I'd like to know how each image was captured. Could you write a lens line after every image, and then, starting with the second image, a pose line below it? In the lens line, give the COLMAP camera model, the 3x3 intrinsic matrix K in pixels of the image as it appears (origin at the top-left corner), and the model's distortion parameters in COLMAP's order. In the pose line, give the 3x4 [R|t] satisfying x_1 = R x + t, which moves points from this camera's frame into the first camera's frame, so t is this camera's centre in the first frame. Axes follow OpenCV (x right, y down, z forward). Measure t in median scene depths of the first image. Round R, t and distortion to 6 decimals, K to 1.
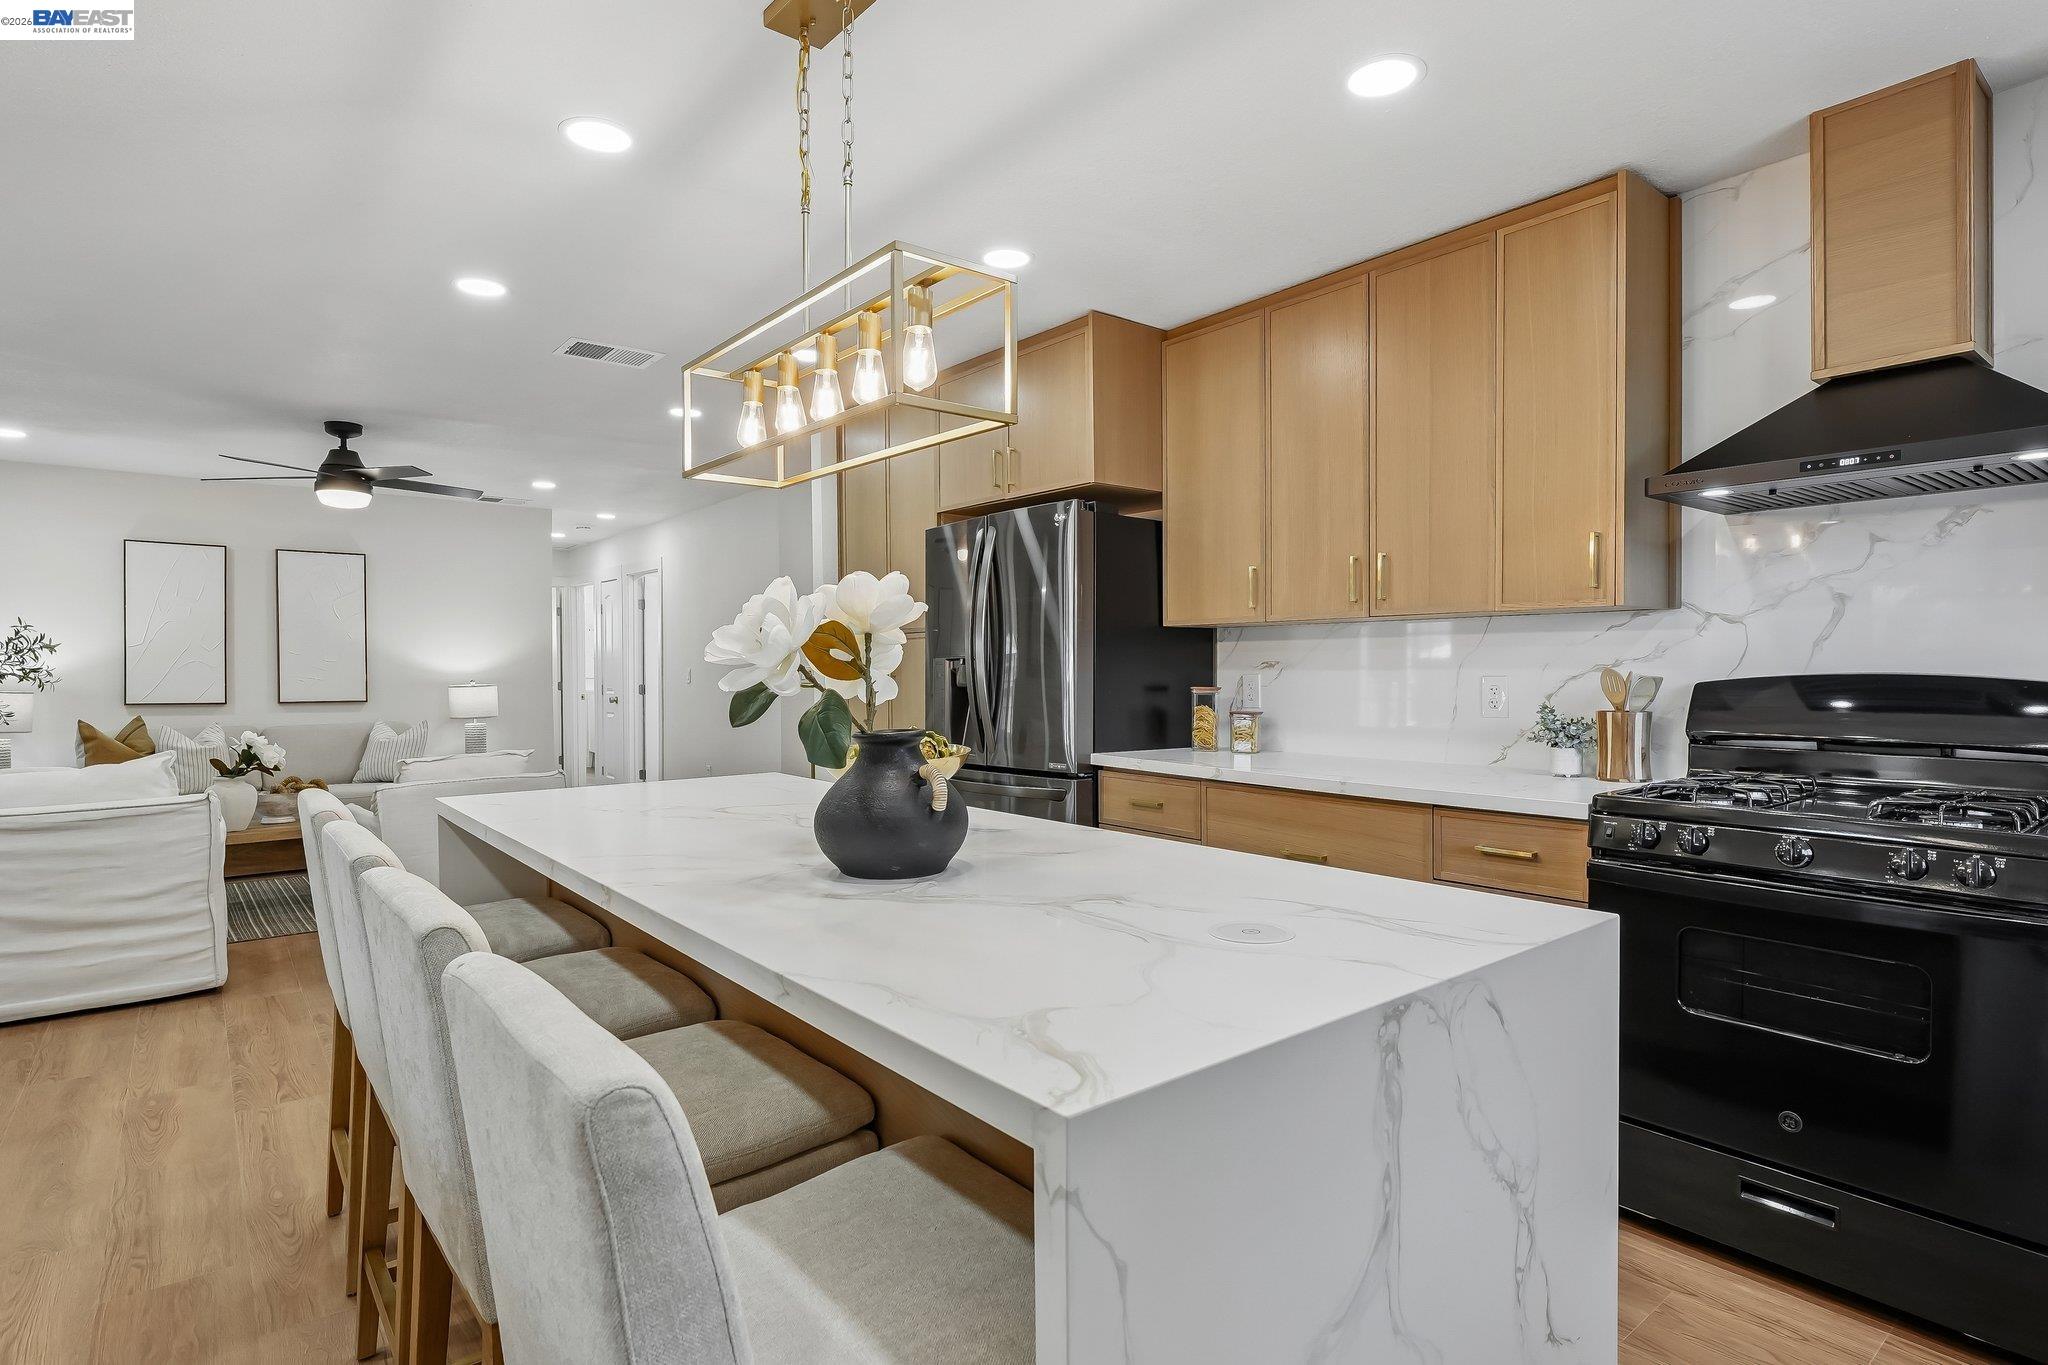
lens RADIAL K [[1053.9, 0, 1024.0], [0, 1053.9, 682.5], [0, 0, 1]] dist [-0.003135, -0.001073]
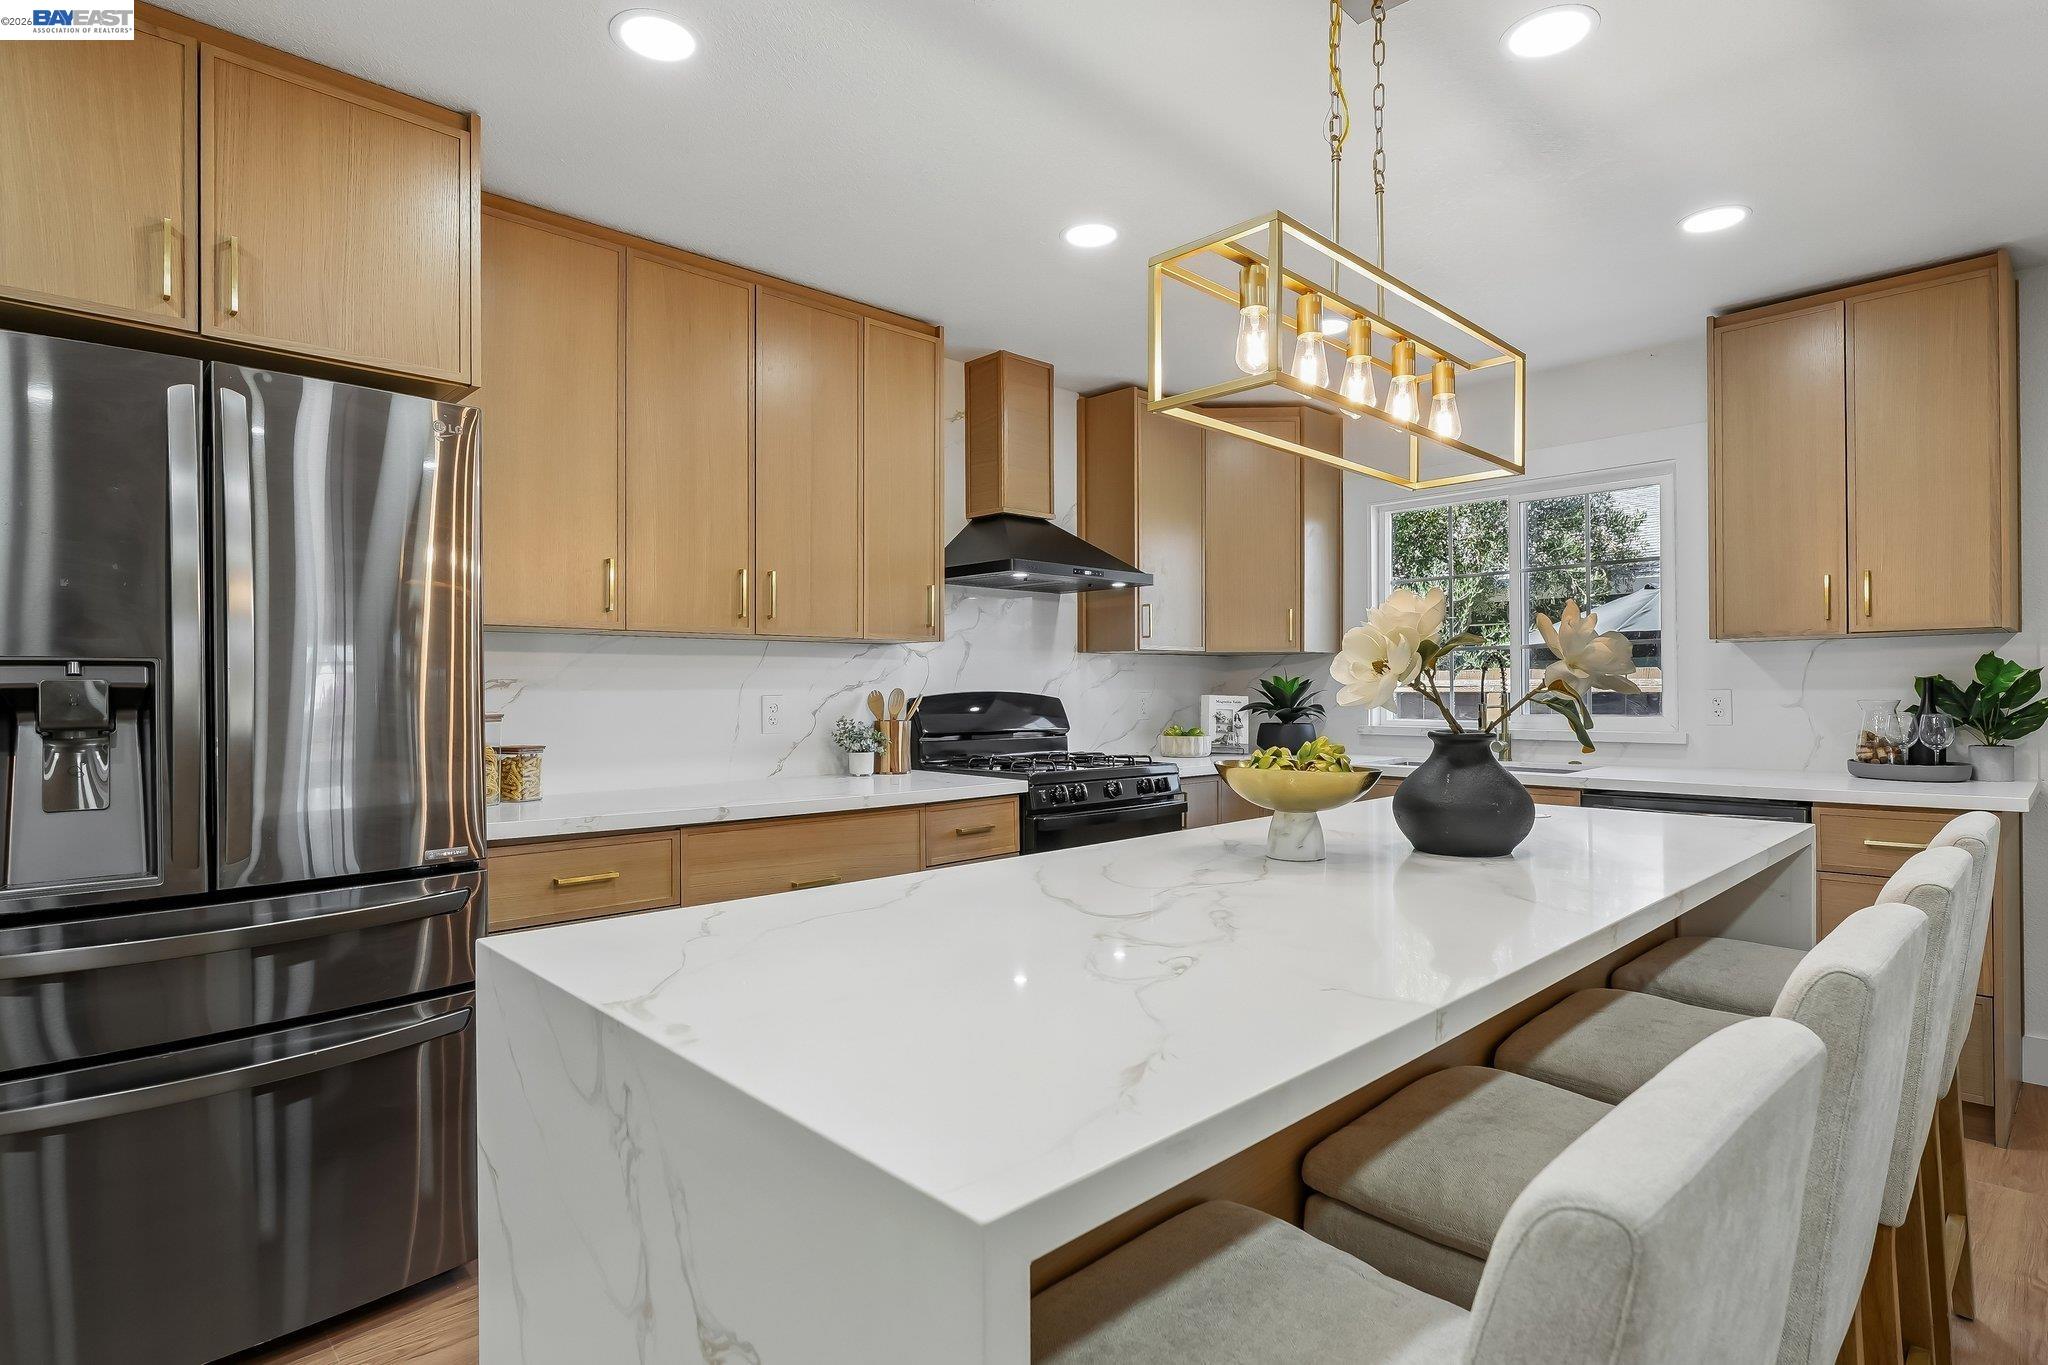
lens RADIAL K [[1053.9, 0, 1024.0], [0, 1053.9, 682.5], [0, 0, 1]] dist [-0.003135, -0.001073]
pose [[-0.096465, 0.011000, 0.995276, -0.720194], [0.018323, 0.999789, -0.009274, -0.004952], [-0.995168, 0.017341, -0.096646, 0.916405]]
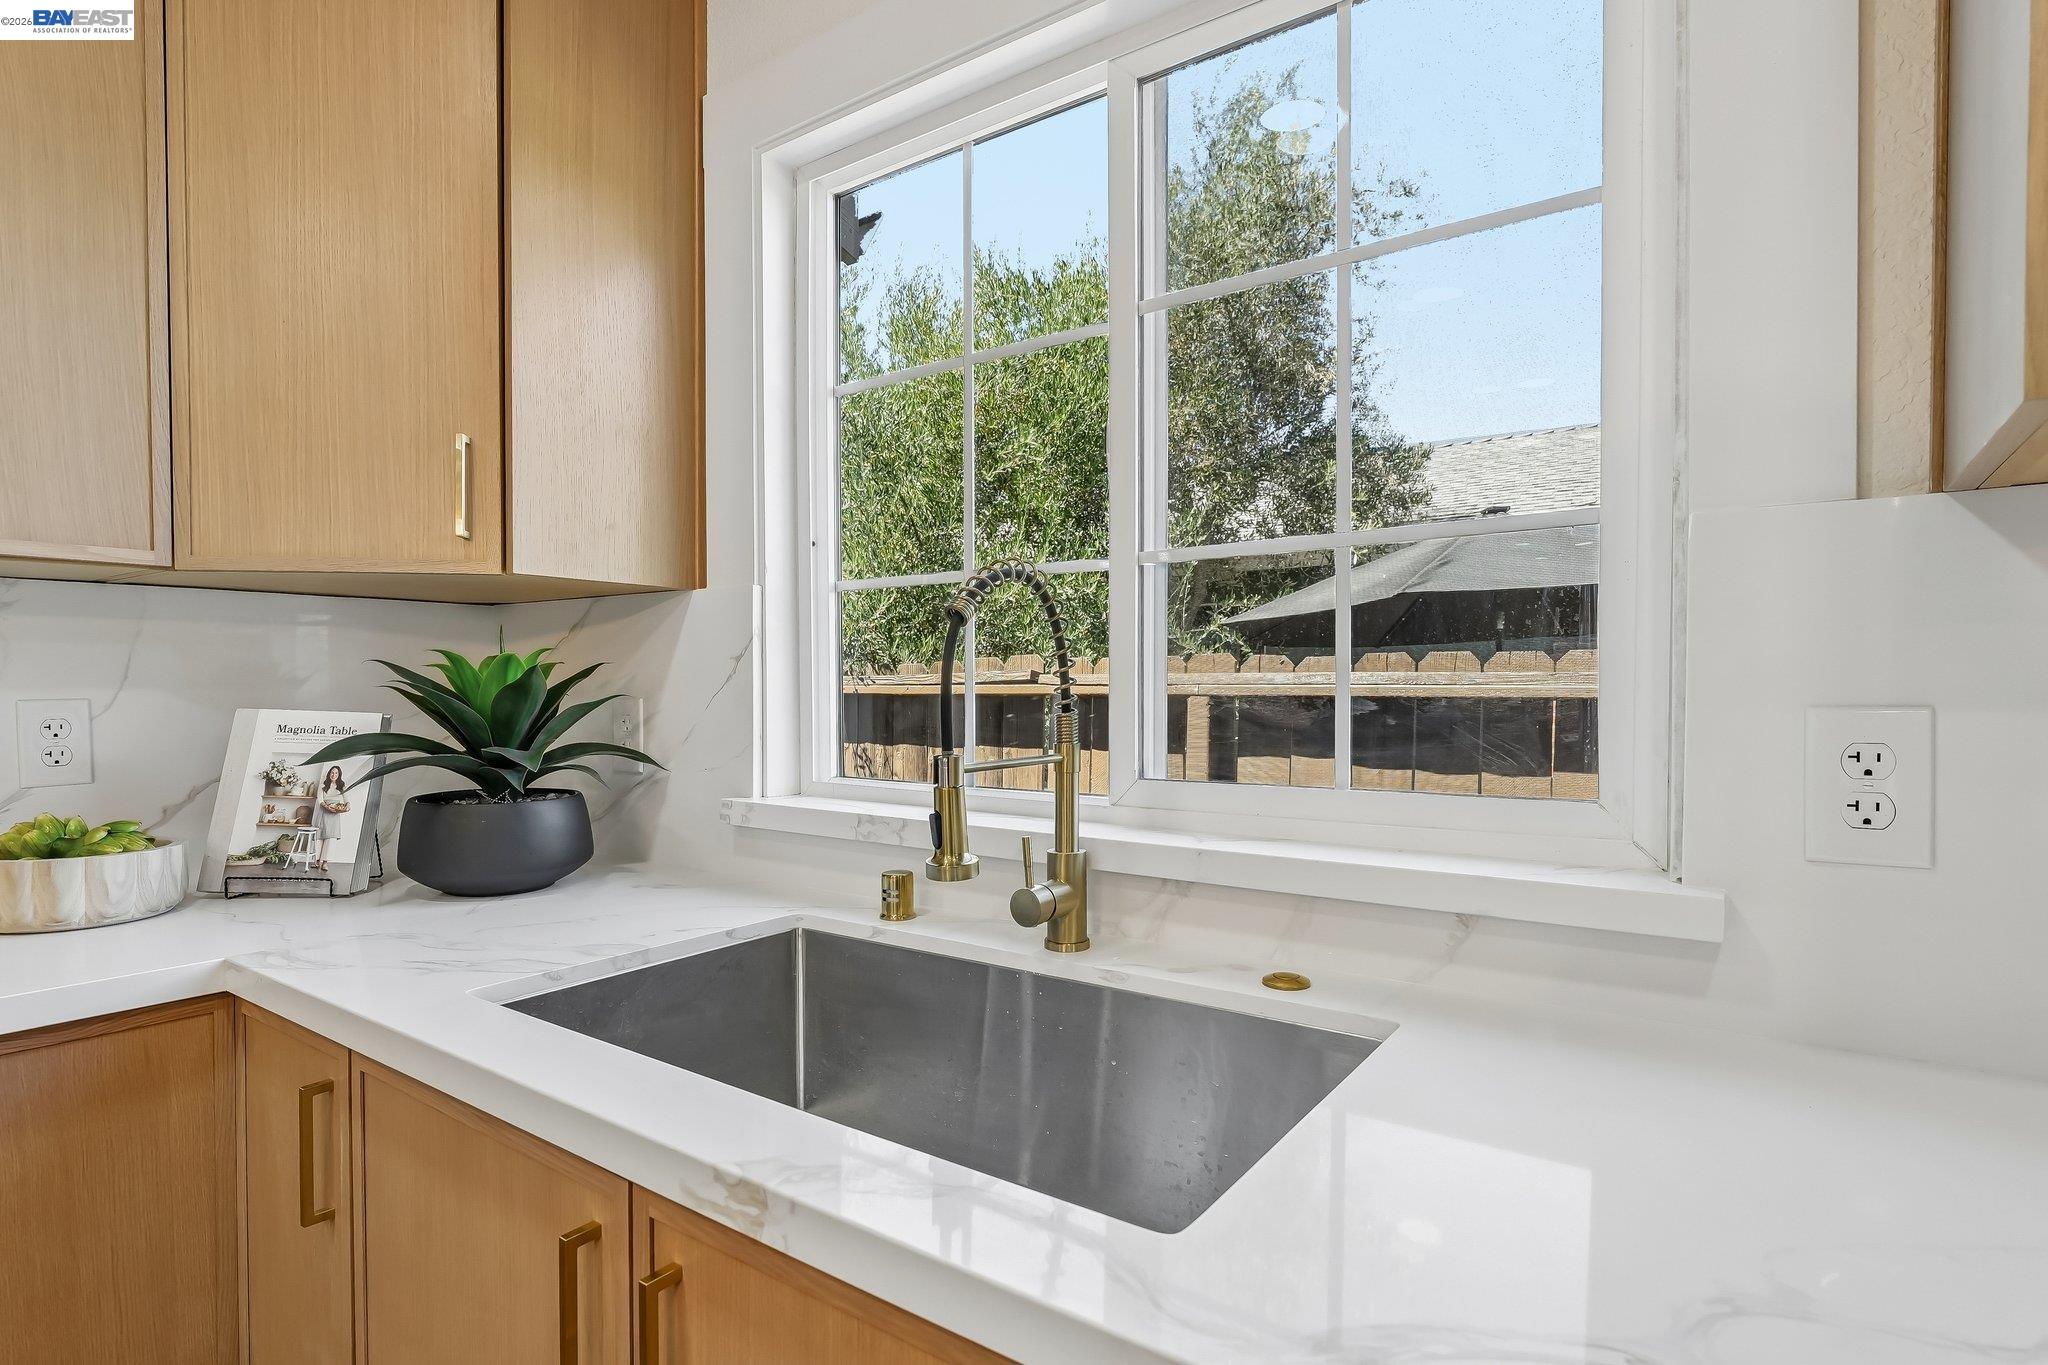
lens RADIAL K [[1053.9, 0, 1024.0], [0, 1053.9, 682.5], [0, 0, 1]] dist [-0.003135, -0.001073]
pose [[-0.274687, 0.005224, 0.961519, 0.249267], [0.015668, 0.999877, -0.000956, -0.002129], [-0.961406, 0.014803, -0.274735, 0.259985]]
